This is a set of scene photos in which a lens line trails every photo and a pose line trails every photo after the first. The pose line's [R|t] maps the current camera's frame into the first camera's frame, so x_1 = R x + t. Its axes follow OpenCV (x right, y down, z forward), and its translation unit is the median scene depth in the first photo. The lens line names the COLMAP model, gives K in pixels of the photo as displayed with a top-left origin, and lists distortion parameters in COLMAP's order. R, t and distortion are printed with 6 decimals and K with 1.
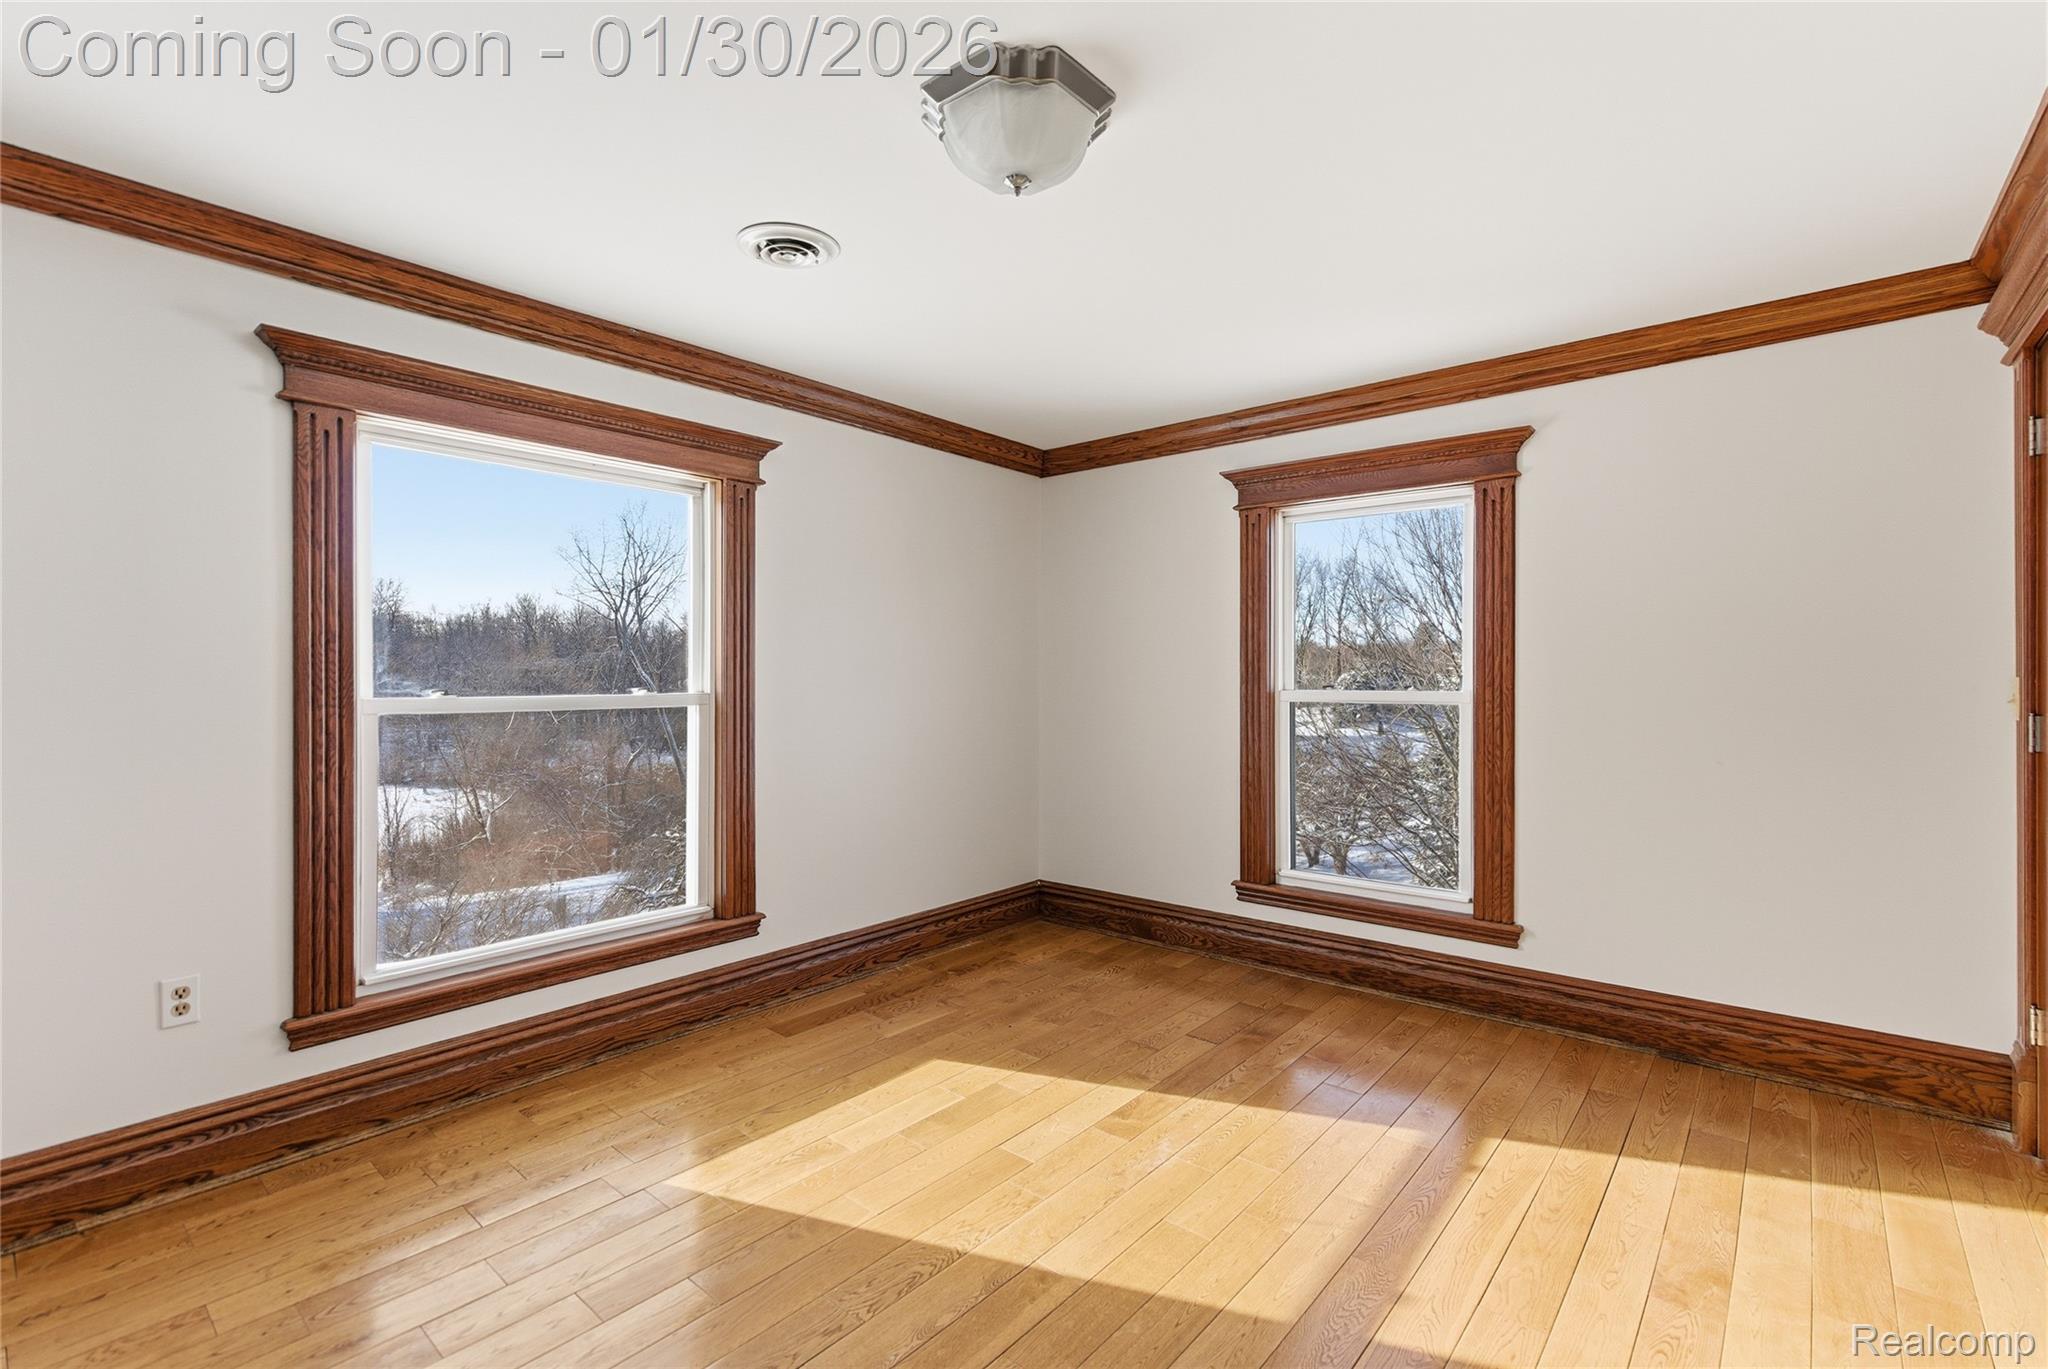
lens RADIAL K [[938.2, 0, 1021.5], [0, 938.2, 686.4], [0, 0, 1]] dist [0.004843, 0.000210]
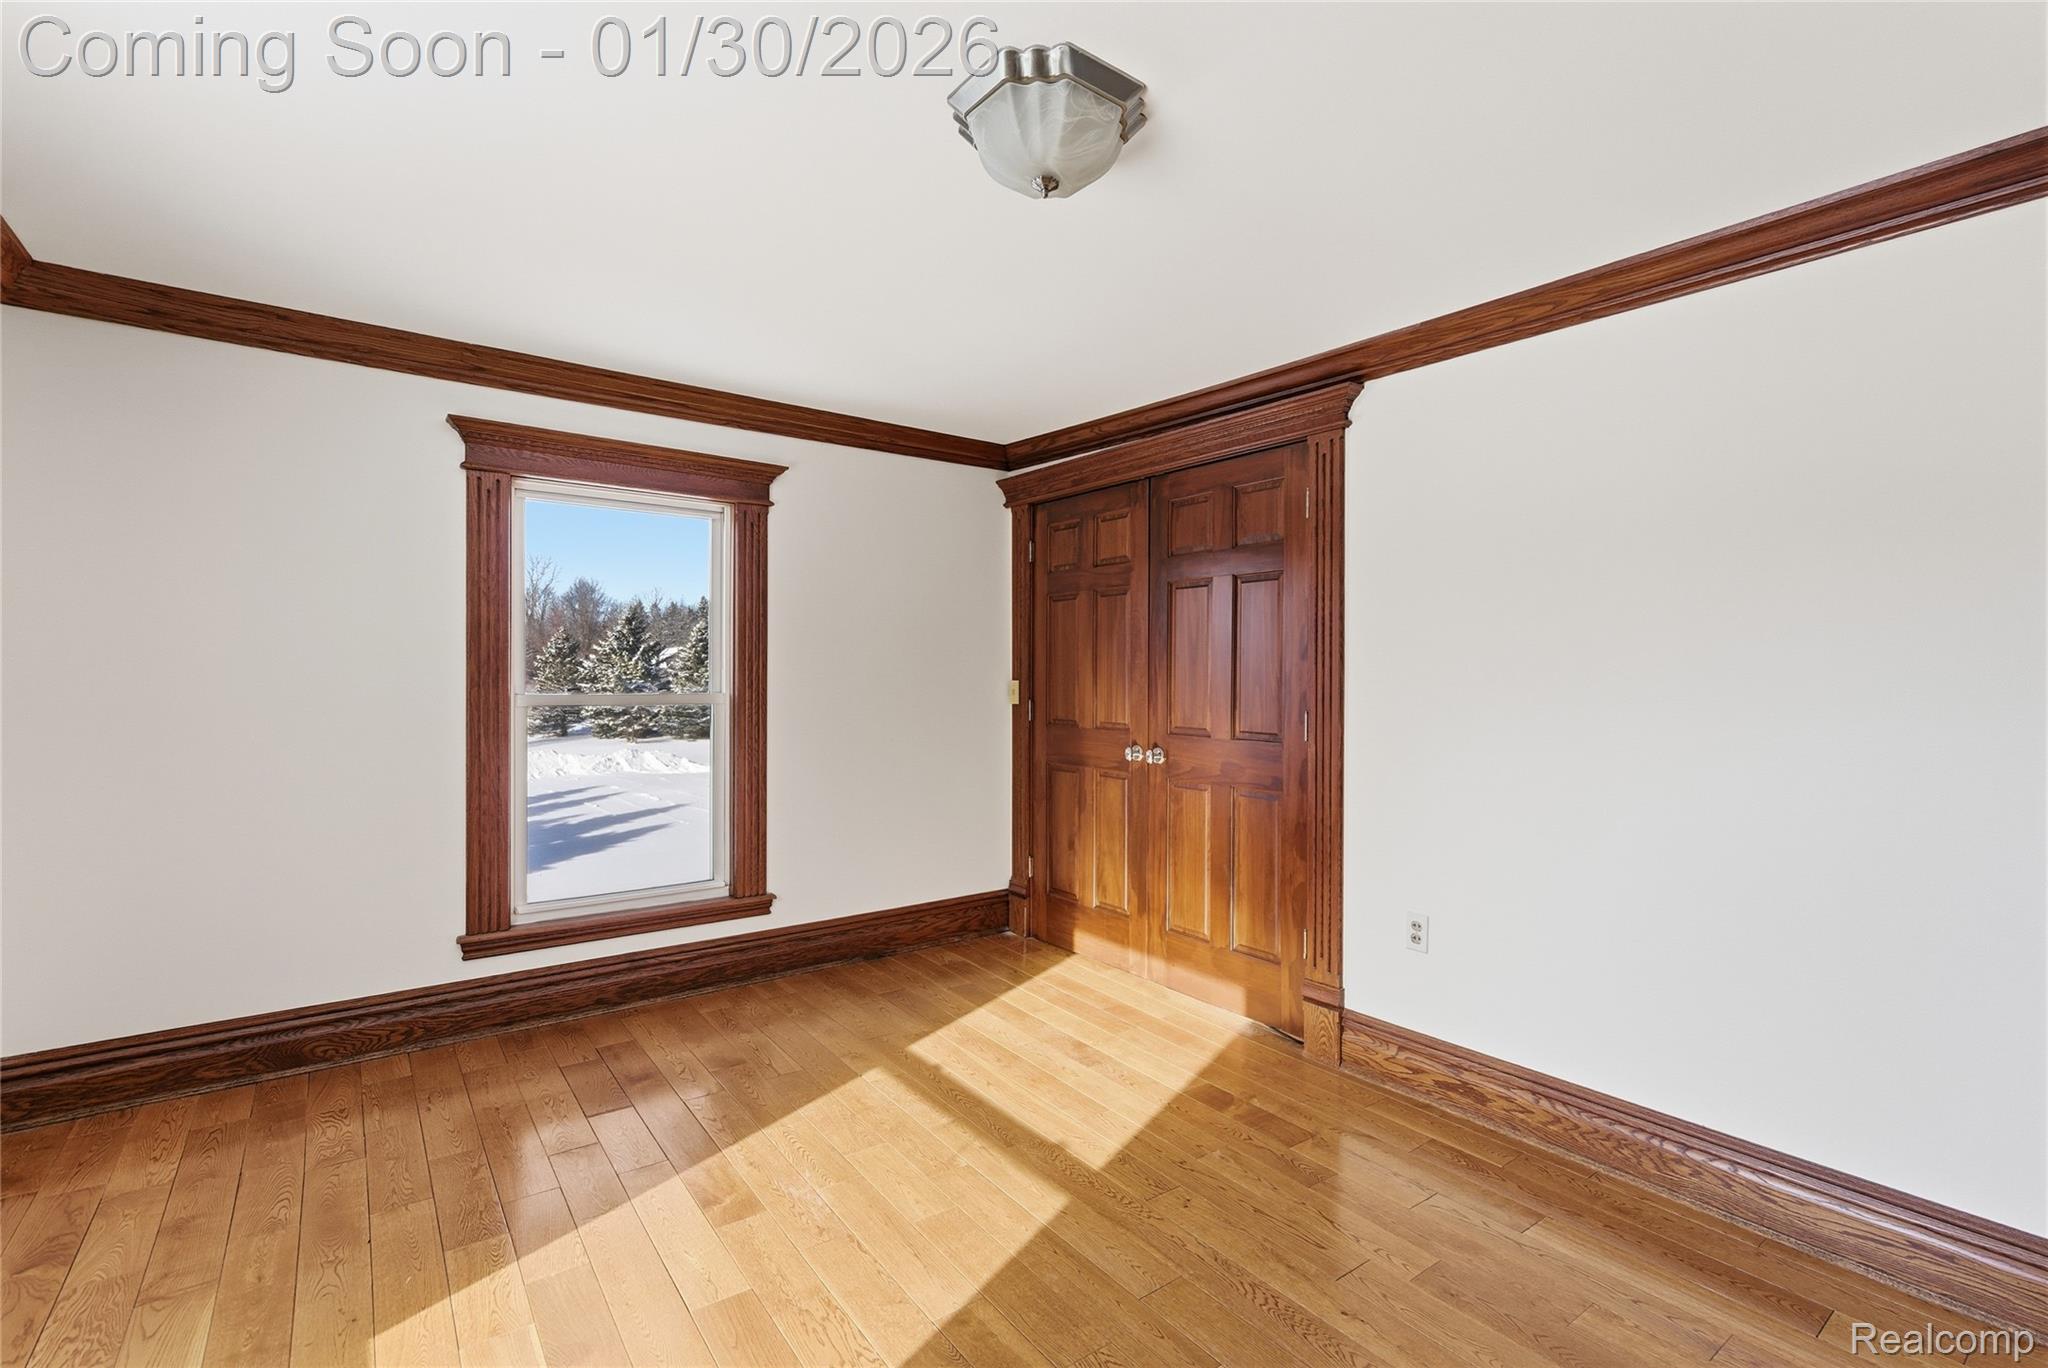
lens RADIAL K [[938.2, 0, 1017.7], [0, 938.2, 684.3], [0, 0, 1]] dist [0.004843, 0.000210]
pose [[0.225505, -0.008152, 0.974208, -0.509578], [0.009818, 0.999933, 0.006095, -0.007110], [-0.974193, 0.008190, 0.225570, 0.425276]]
